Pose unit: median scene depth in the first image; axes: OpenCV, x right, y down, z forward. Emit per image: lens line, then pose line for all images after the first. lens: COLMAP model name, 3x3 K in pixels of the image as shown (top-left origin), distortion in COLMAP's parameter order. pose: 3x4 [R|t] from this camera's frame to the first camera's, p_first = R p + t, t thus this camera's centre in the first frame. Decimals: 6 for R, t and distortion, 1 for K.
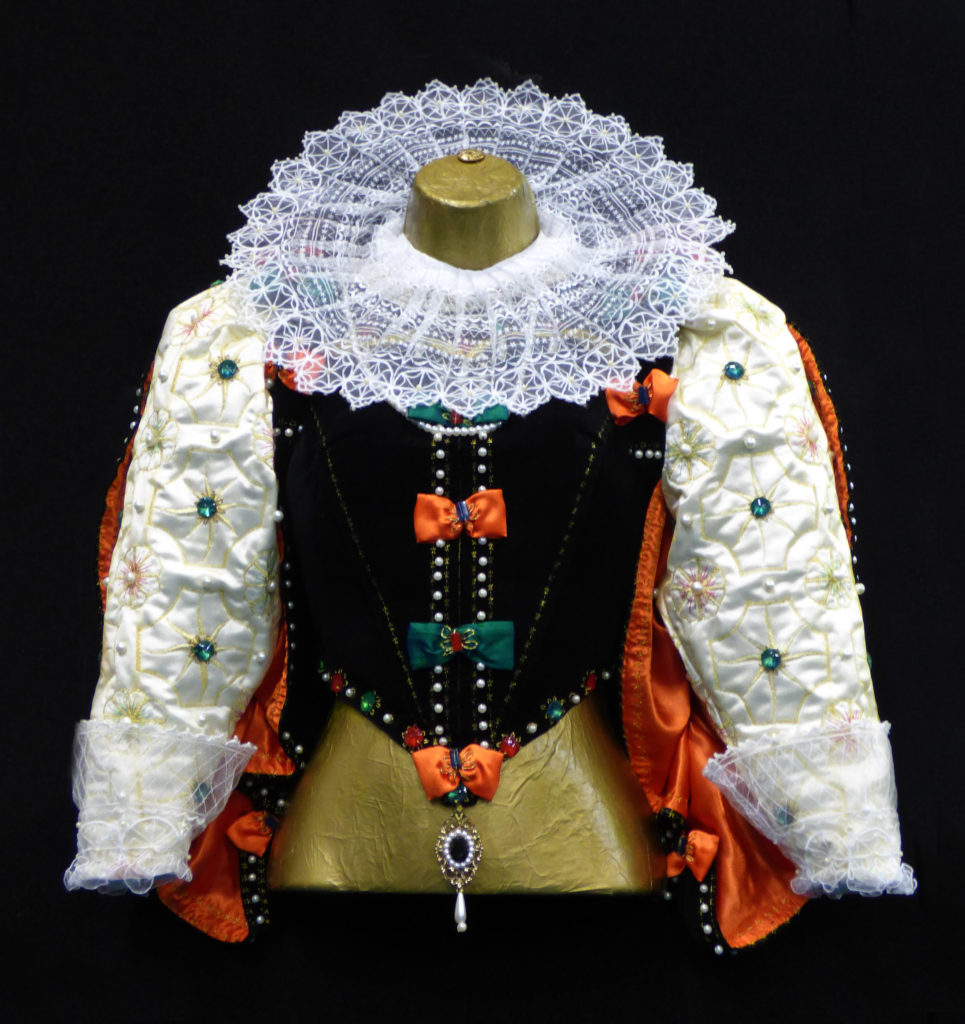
lens RADIAL K [[1530.7, 0, 482.5], [0, 1530.7, 512.0], [0, 0, 1]] dist [-0.019598, -0.023943]
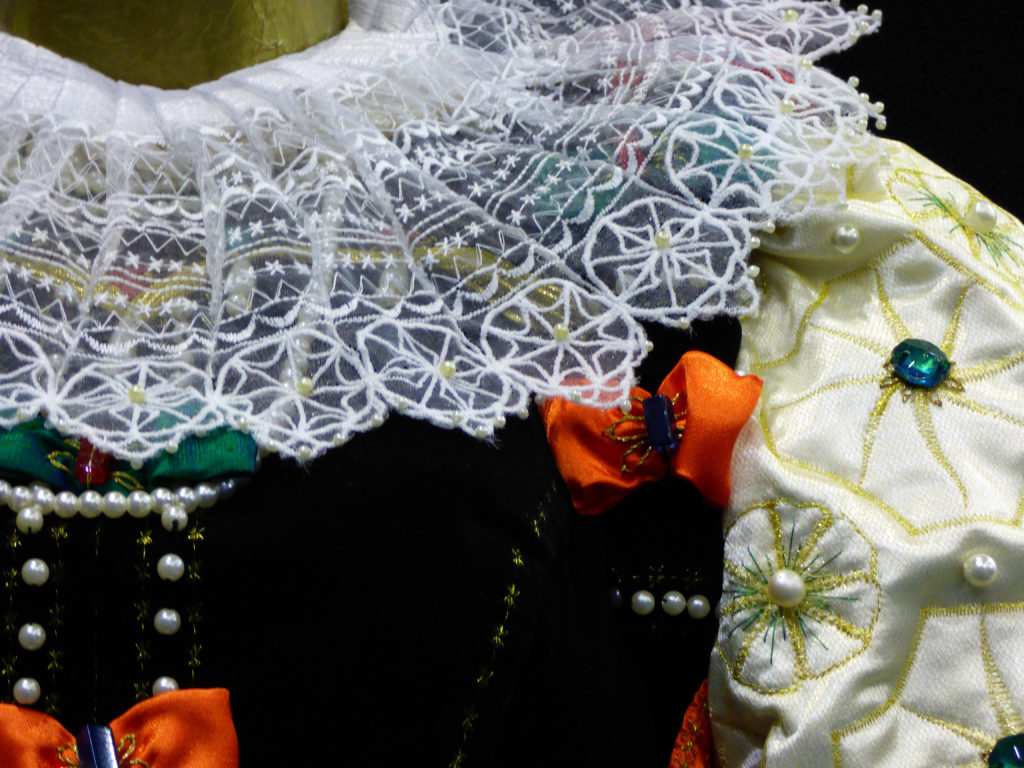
lens RADIAL K [[2866.3, 0, 512.0], [0, 2866.3, 384.0], [0, 0, 1]] dist [0.323428, -1.602166]
pose [[0.993259, 0.031427, 0.111573, 0.002232], [-0.011532, 0.984561, -0.174663, 0.025757], [-0.115340, 0.172199, 0.978286, 0.387573]]
